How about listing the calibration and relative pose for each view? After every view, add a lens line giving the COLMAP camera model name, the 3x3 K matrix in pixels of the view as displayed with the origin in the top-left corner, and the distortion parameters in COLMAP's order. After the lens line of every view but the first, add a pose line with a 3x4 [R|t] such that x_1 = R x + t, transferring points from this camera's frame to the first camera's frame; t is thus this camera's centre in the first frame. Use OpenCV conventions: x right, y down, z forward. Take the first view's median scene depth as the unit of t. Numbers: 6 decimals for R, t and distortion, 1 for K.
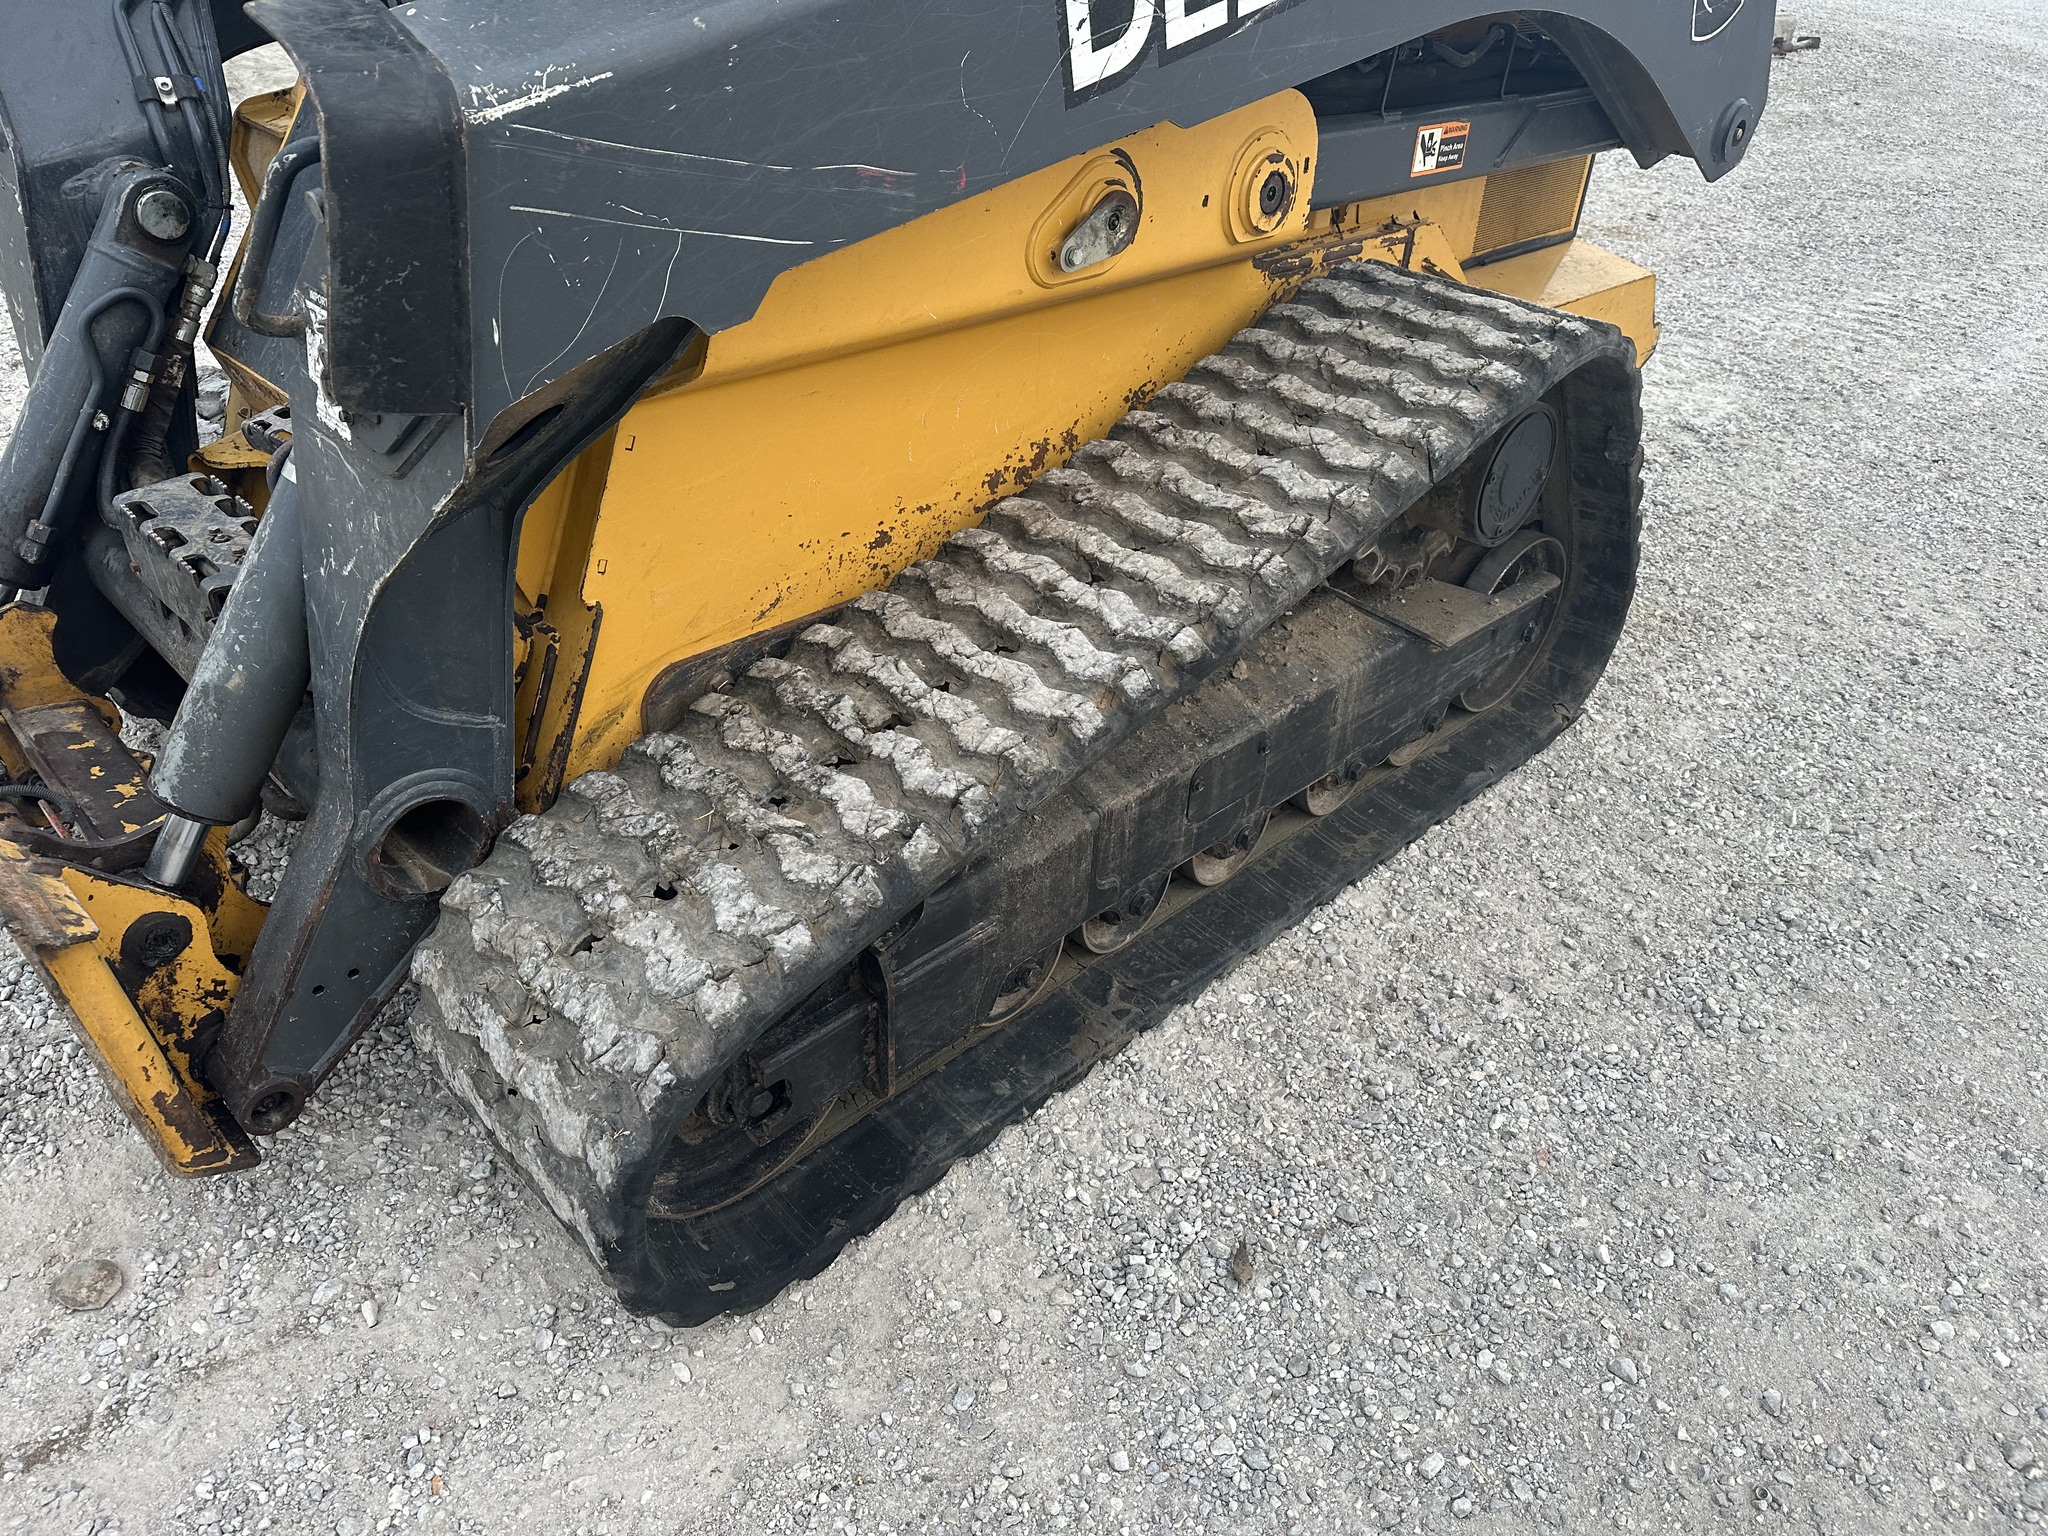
lens RADIAL K [[1423.6, 0, 1013.1], [0, 1423.6, 750.3], [0, 0, 1]] dist [0.078695, -0.104123]
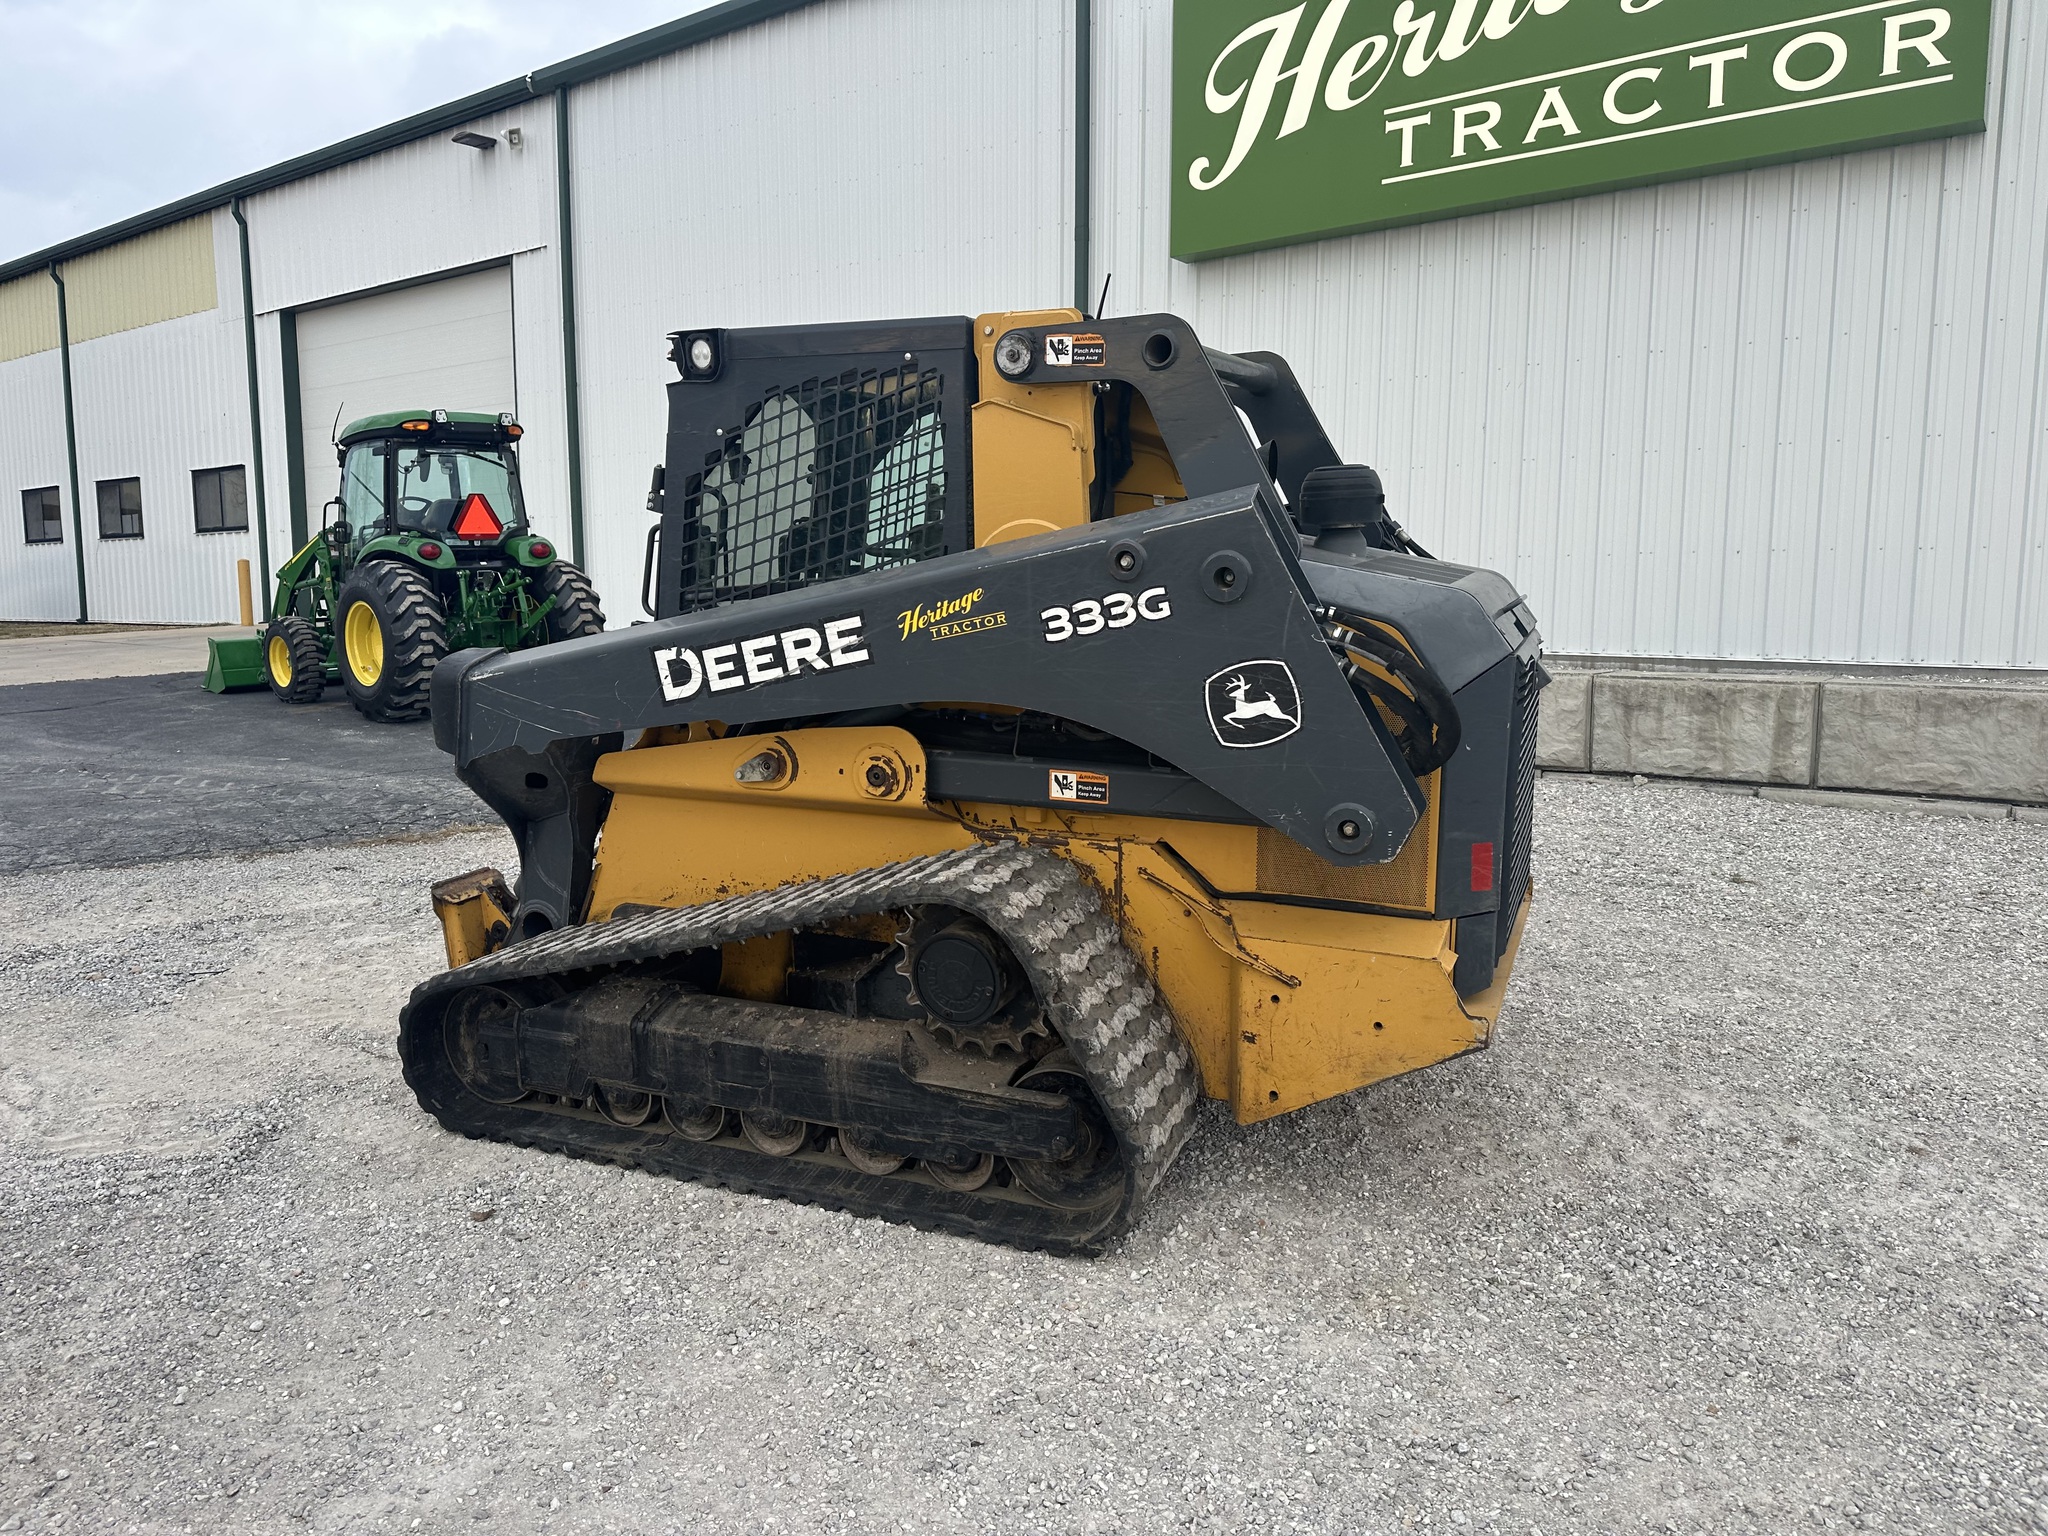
lens RADIAL K [[1430.7, 0, 1024.2], [0, 1430.7, 762.3], [0, 0, 1]] dist [0.075279, -0.102449]
pose [[0.398413, 0.130988, -0.907805, 2.194925], [-0.476023, 0.875547, -0.082581, -0.391819], [0.784008, 0.465037, 0.411183, 0.446458]]
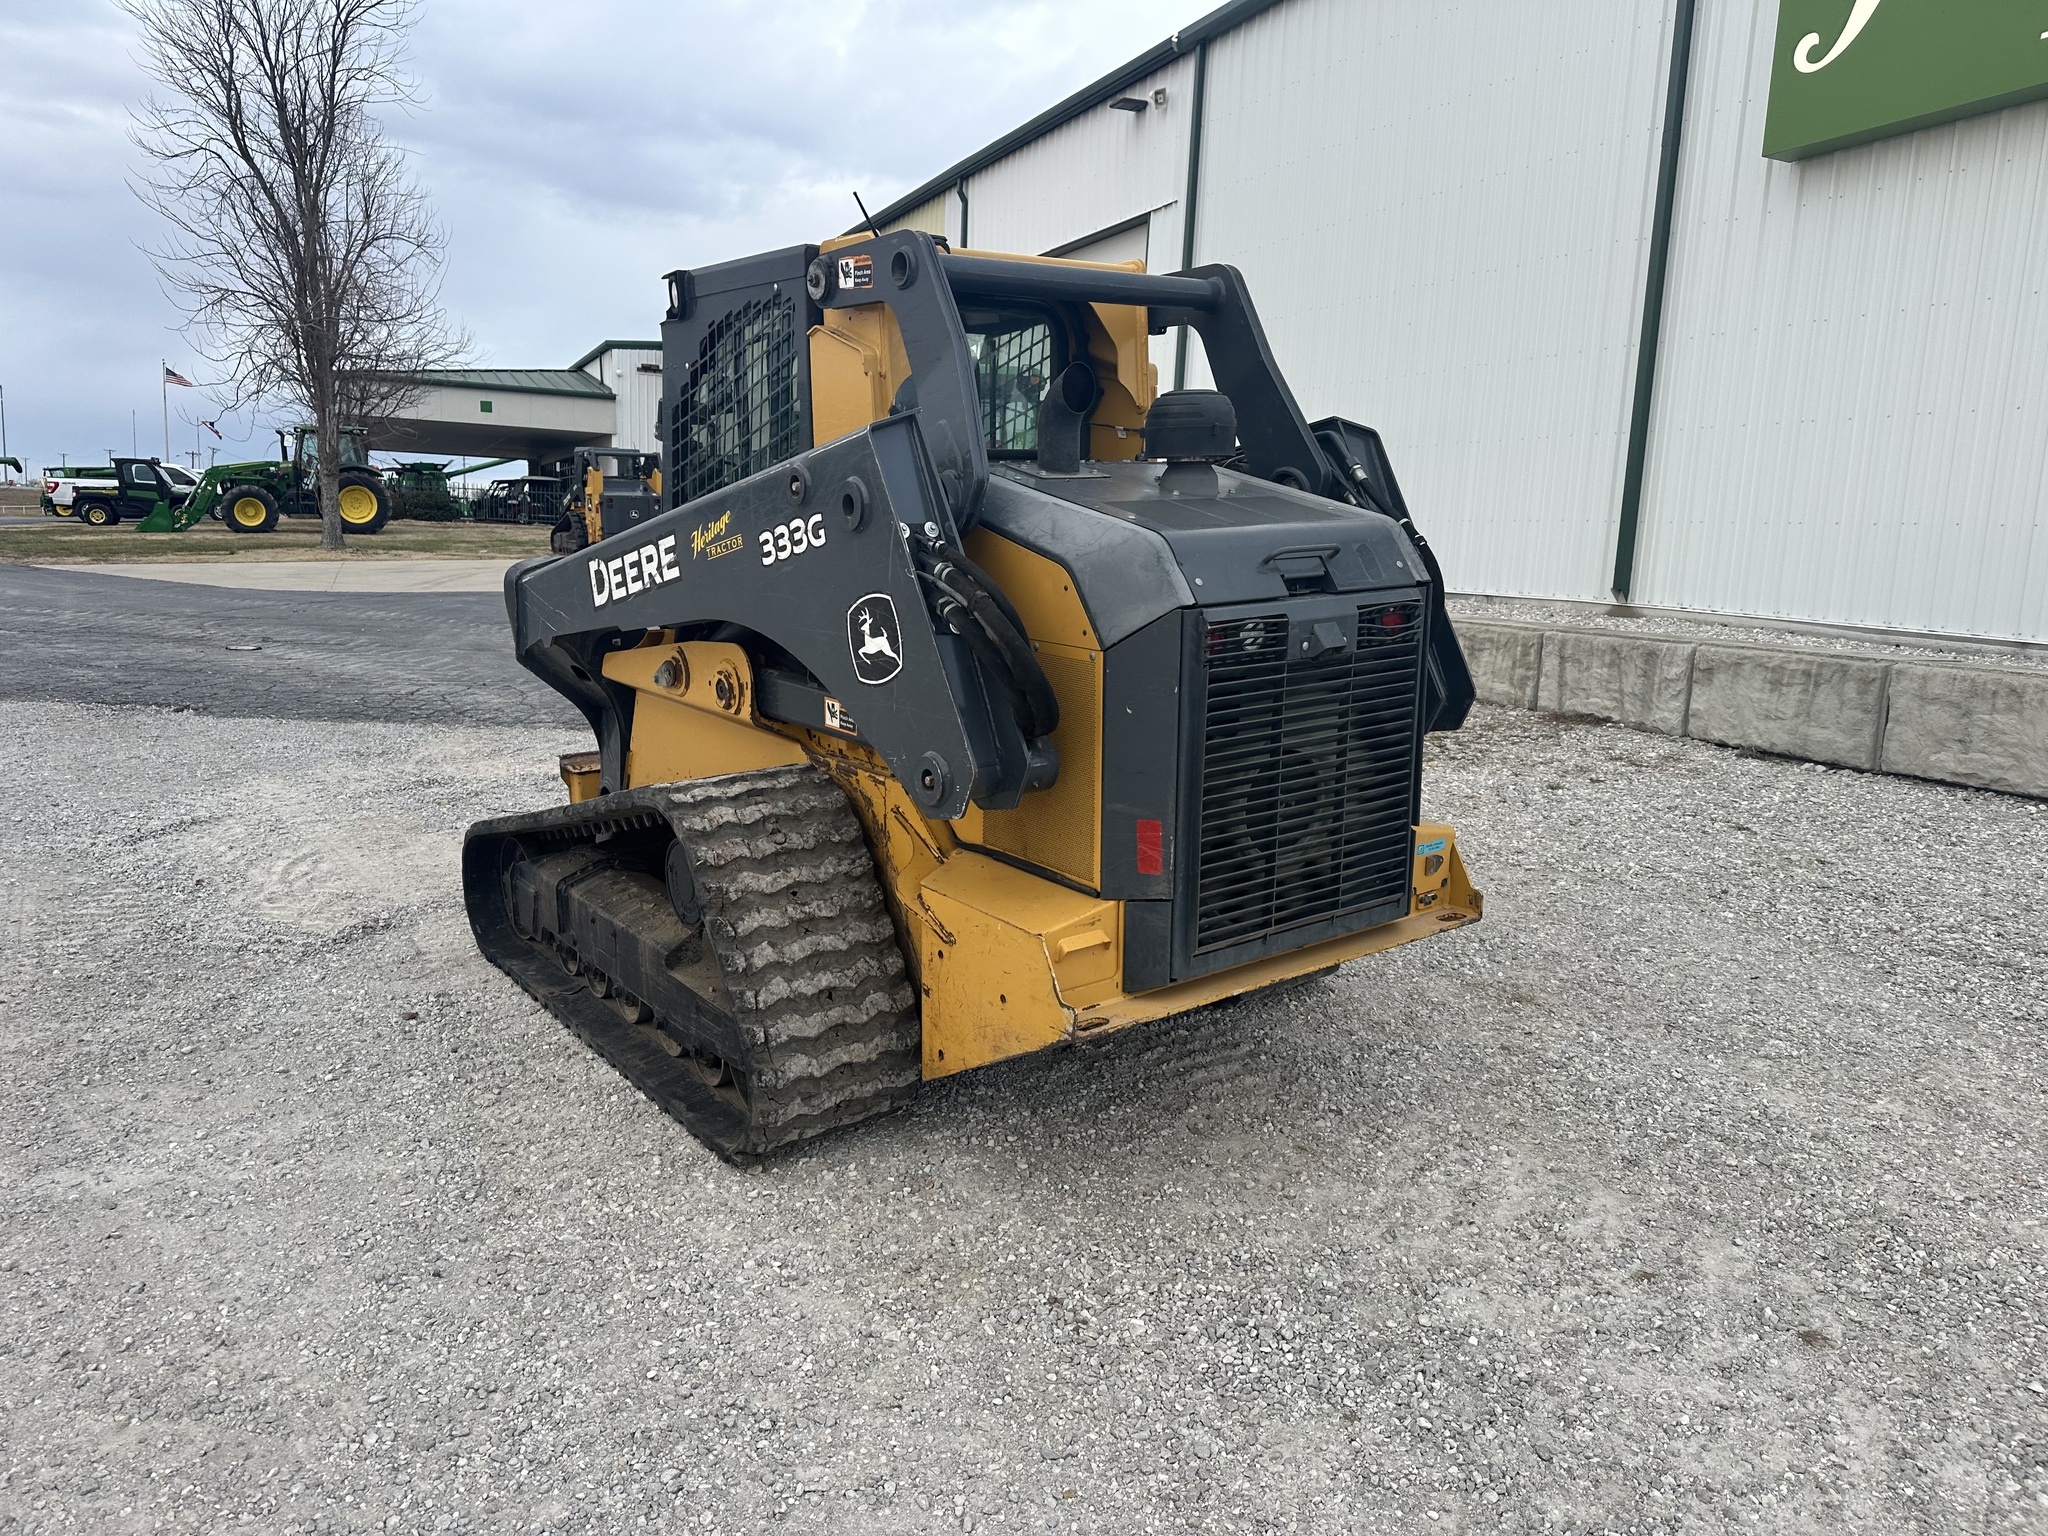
lens RADIAL K [[1421.0, 0, 1014.8], [0, 1421.0, 764.2], [0, 0, 1]] dist [0.074740, -0.100636]
pose [[-0.110394, 0.181160, -0.977238, 2.344444], [-0.539335, 0.814968, 0.212004, -1.065762], [0.834824, 0.550462, 0.007738, 1.577237]]
